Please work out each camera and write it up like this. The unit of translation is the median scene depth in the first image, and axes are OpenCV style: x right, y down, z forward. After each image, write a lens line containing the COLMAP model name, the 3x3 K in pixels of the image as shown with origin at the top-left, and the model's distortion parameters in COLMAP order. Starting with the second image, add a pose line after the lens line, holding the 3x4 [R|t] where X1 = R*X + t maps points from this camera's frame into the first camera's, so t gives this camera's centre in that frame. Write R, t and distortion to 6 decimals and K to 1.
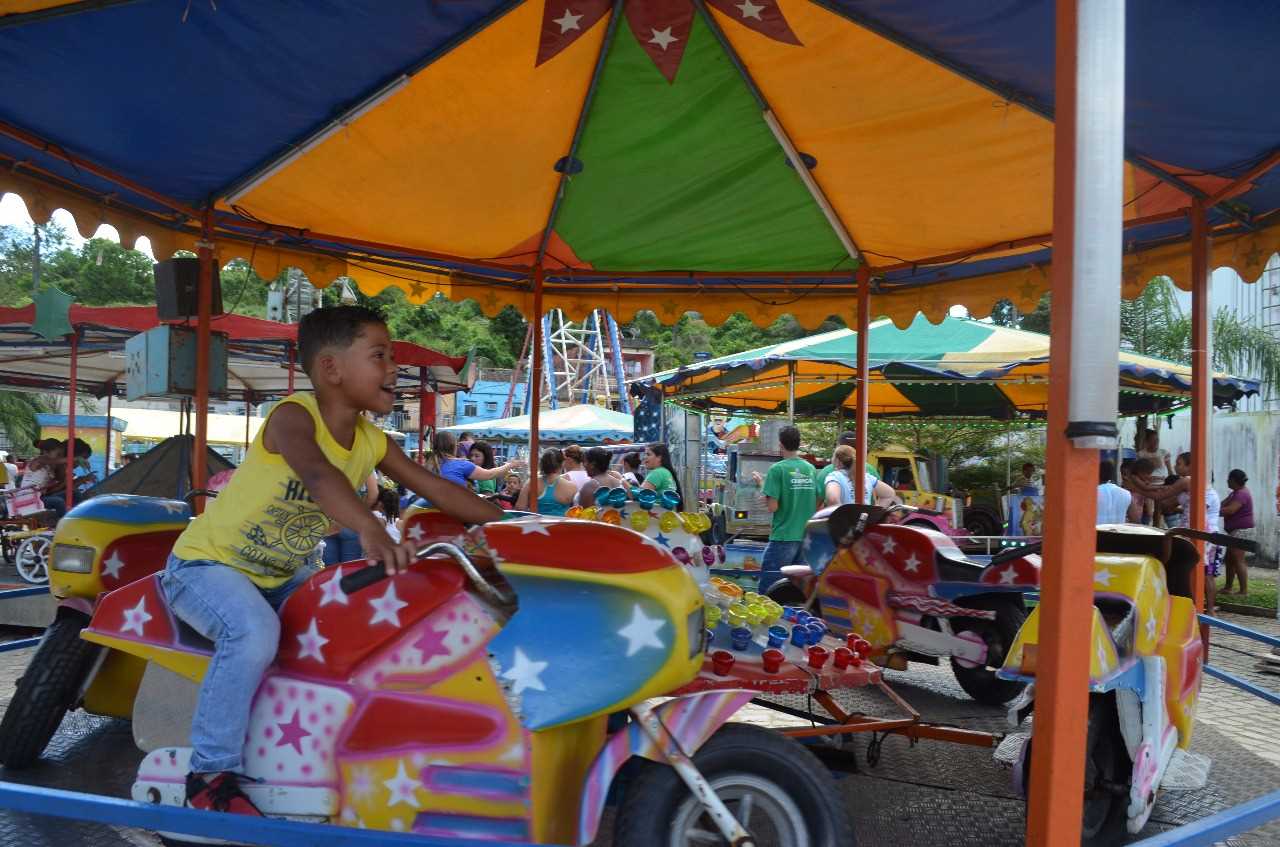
lens RADIAL K [[1033.4, 0, 642.4], [0, 1033.4, 428.9], [0, 0, 1]] dist [-0.063280, -0.008441]
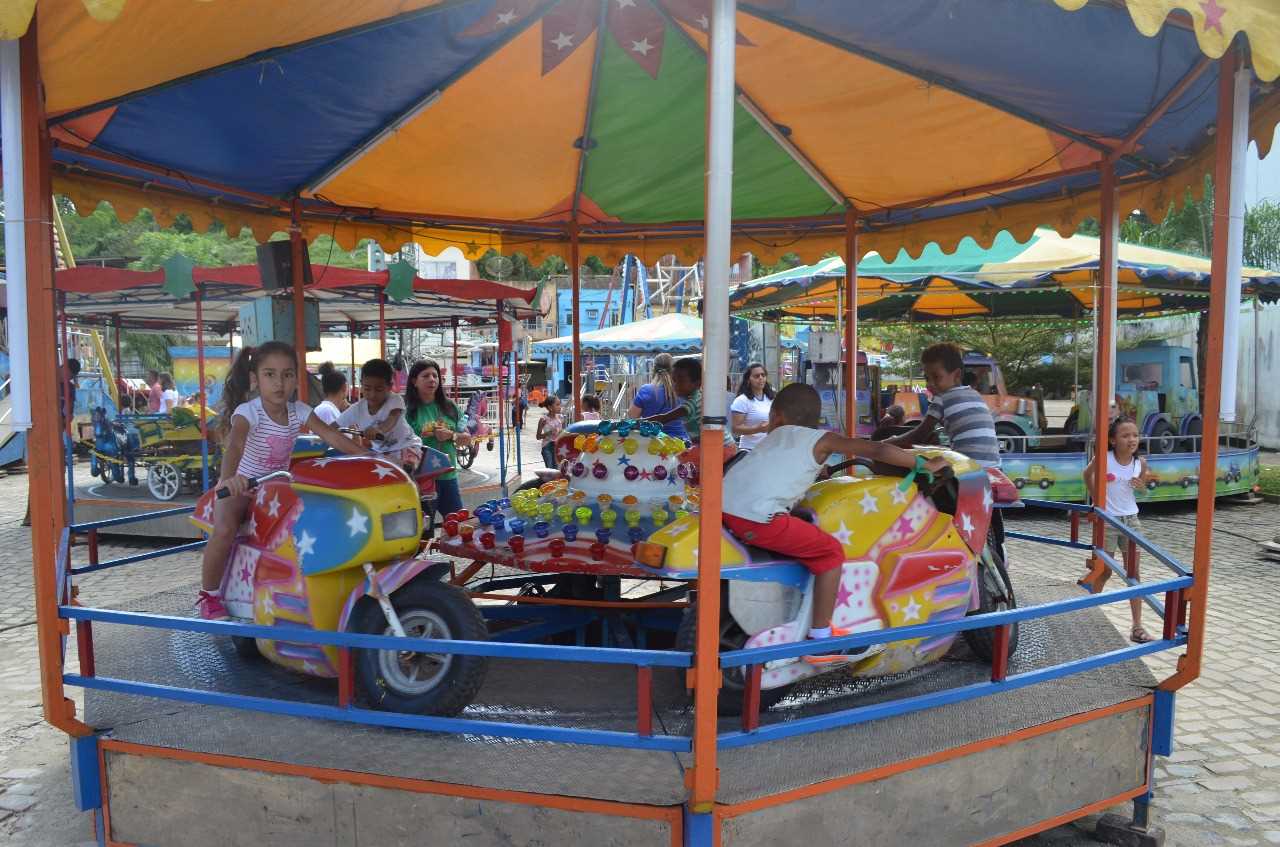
lens RADIAL K [[1044.1, 0, 636.4], [0, 1044.1, 427.6], [0, 0, 1]] dist [-0.065839, 0.005722]
pose [[0.992820, -0.028537, -0.116163, 0.101007], [0.039443, 0.994912, 0.092702, -0.032705], [0.112927, -0.096618, 0.988895, -0.182148]]
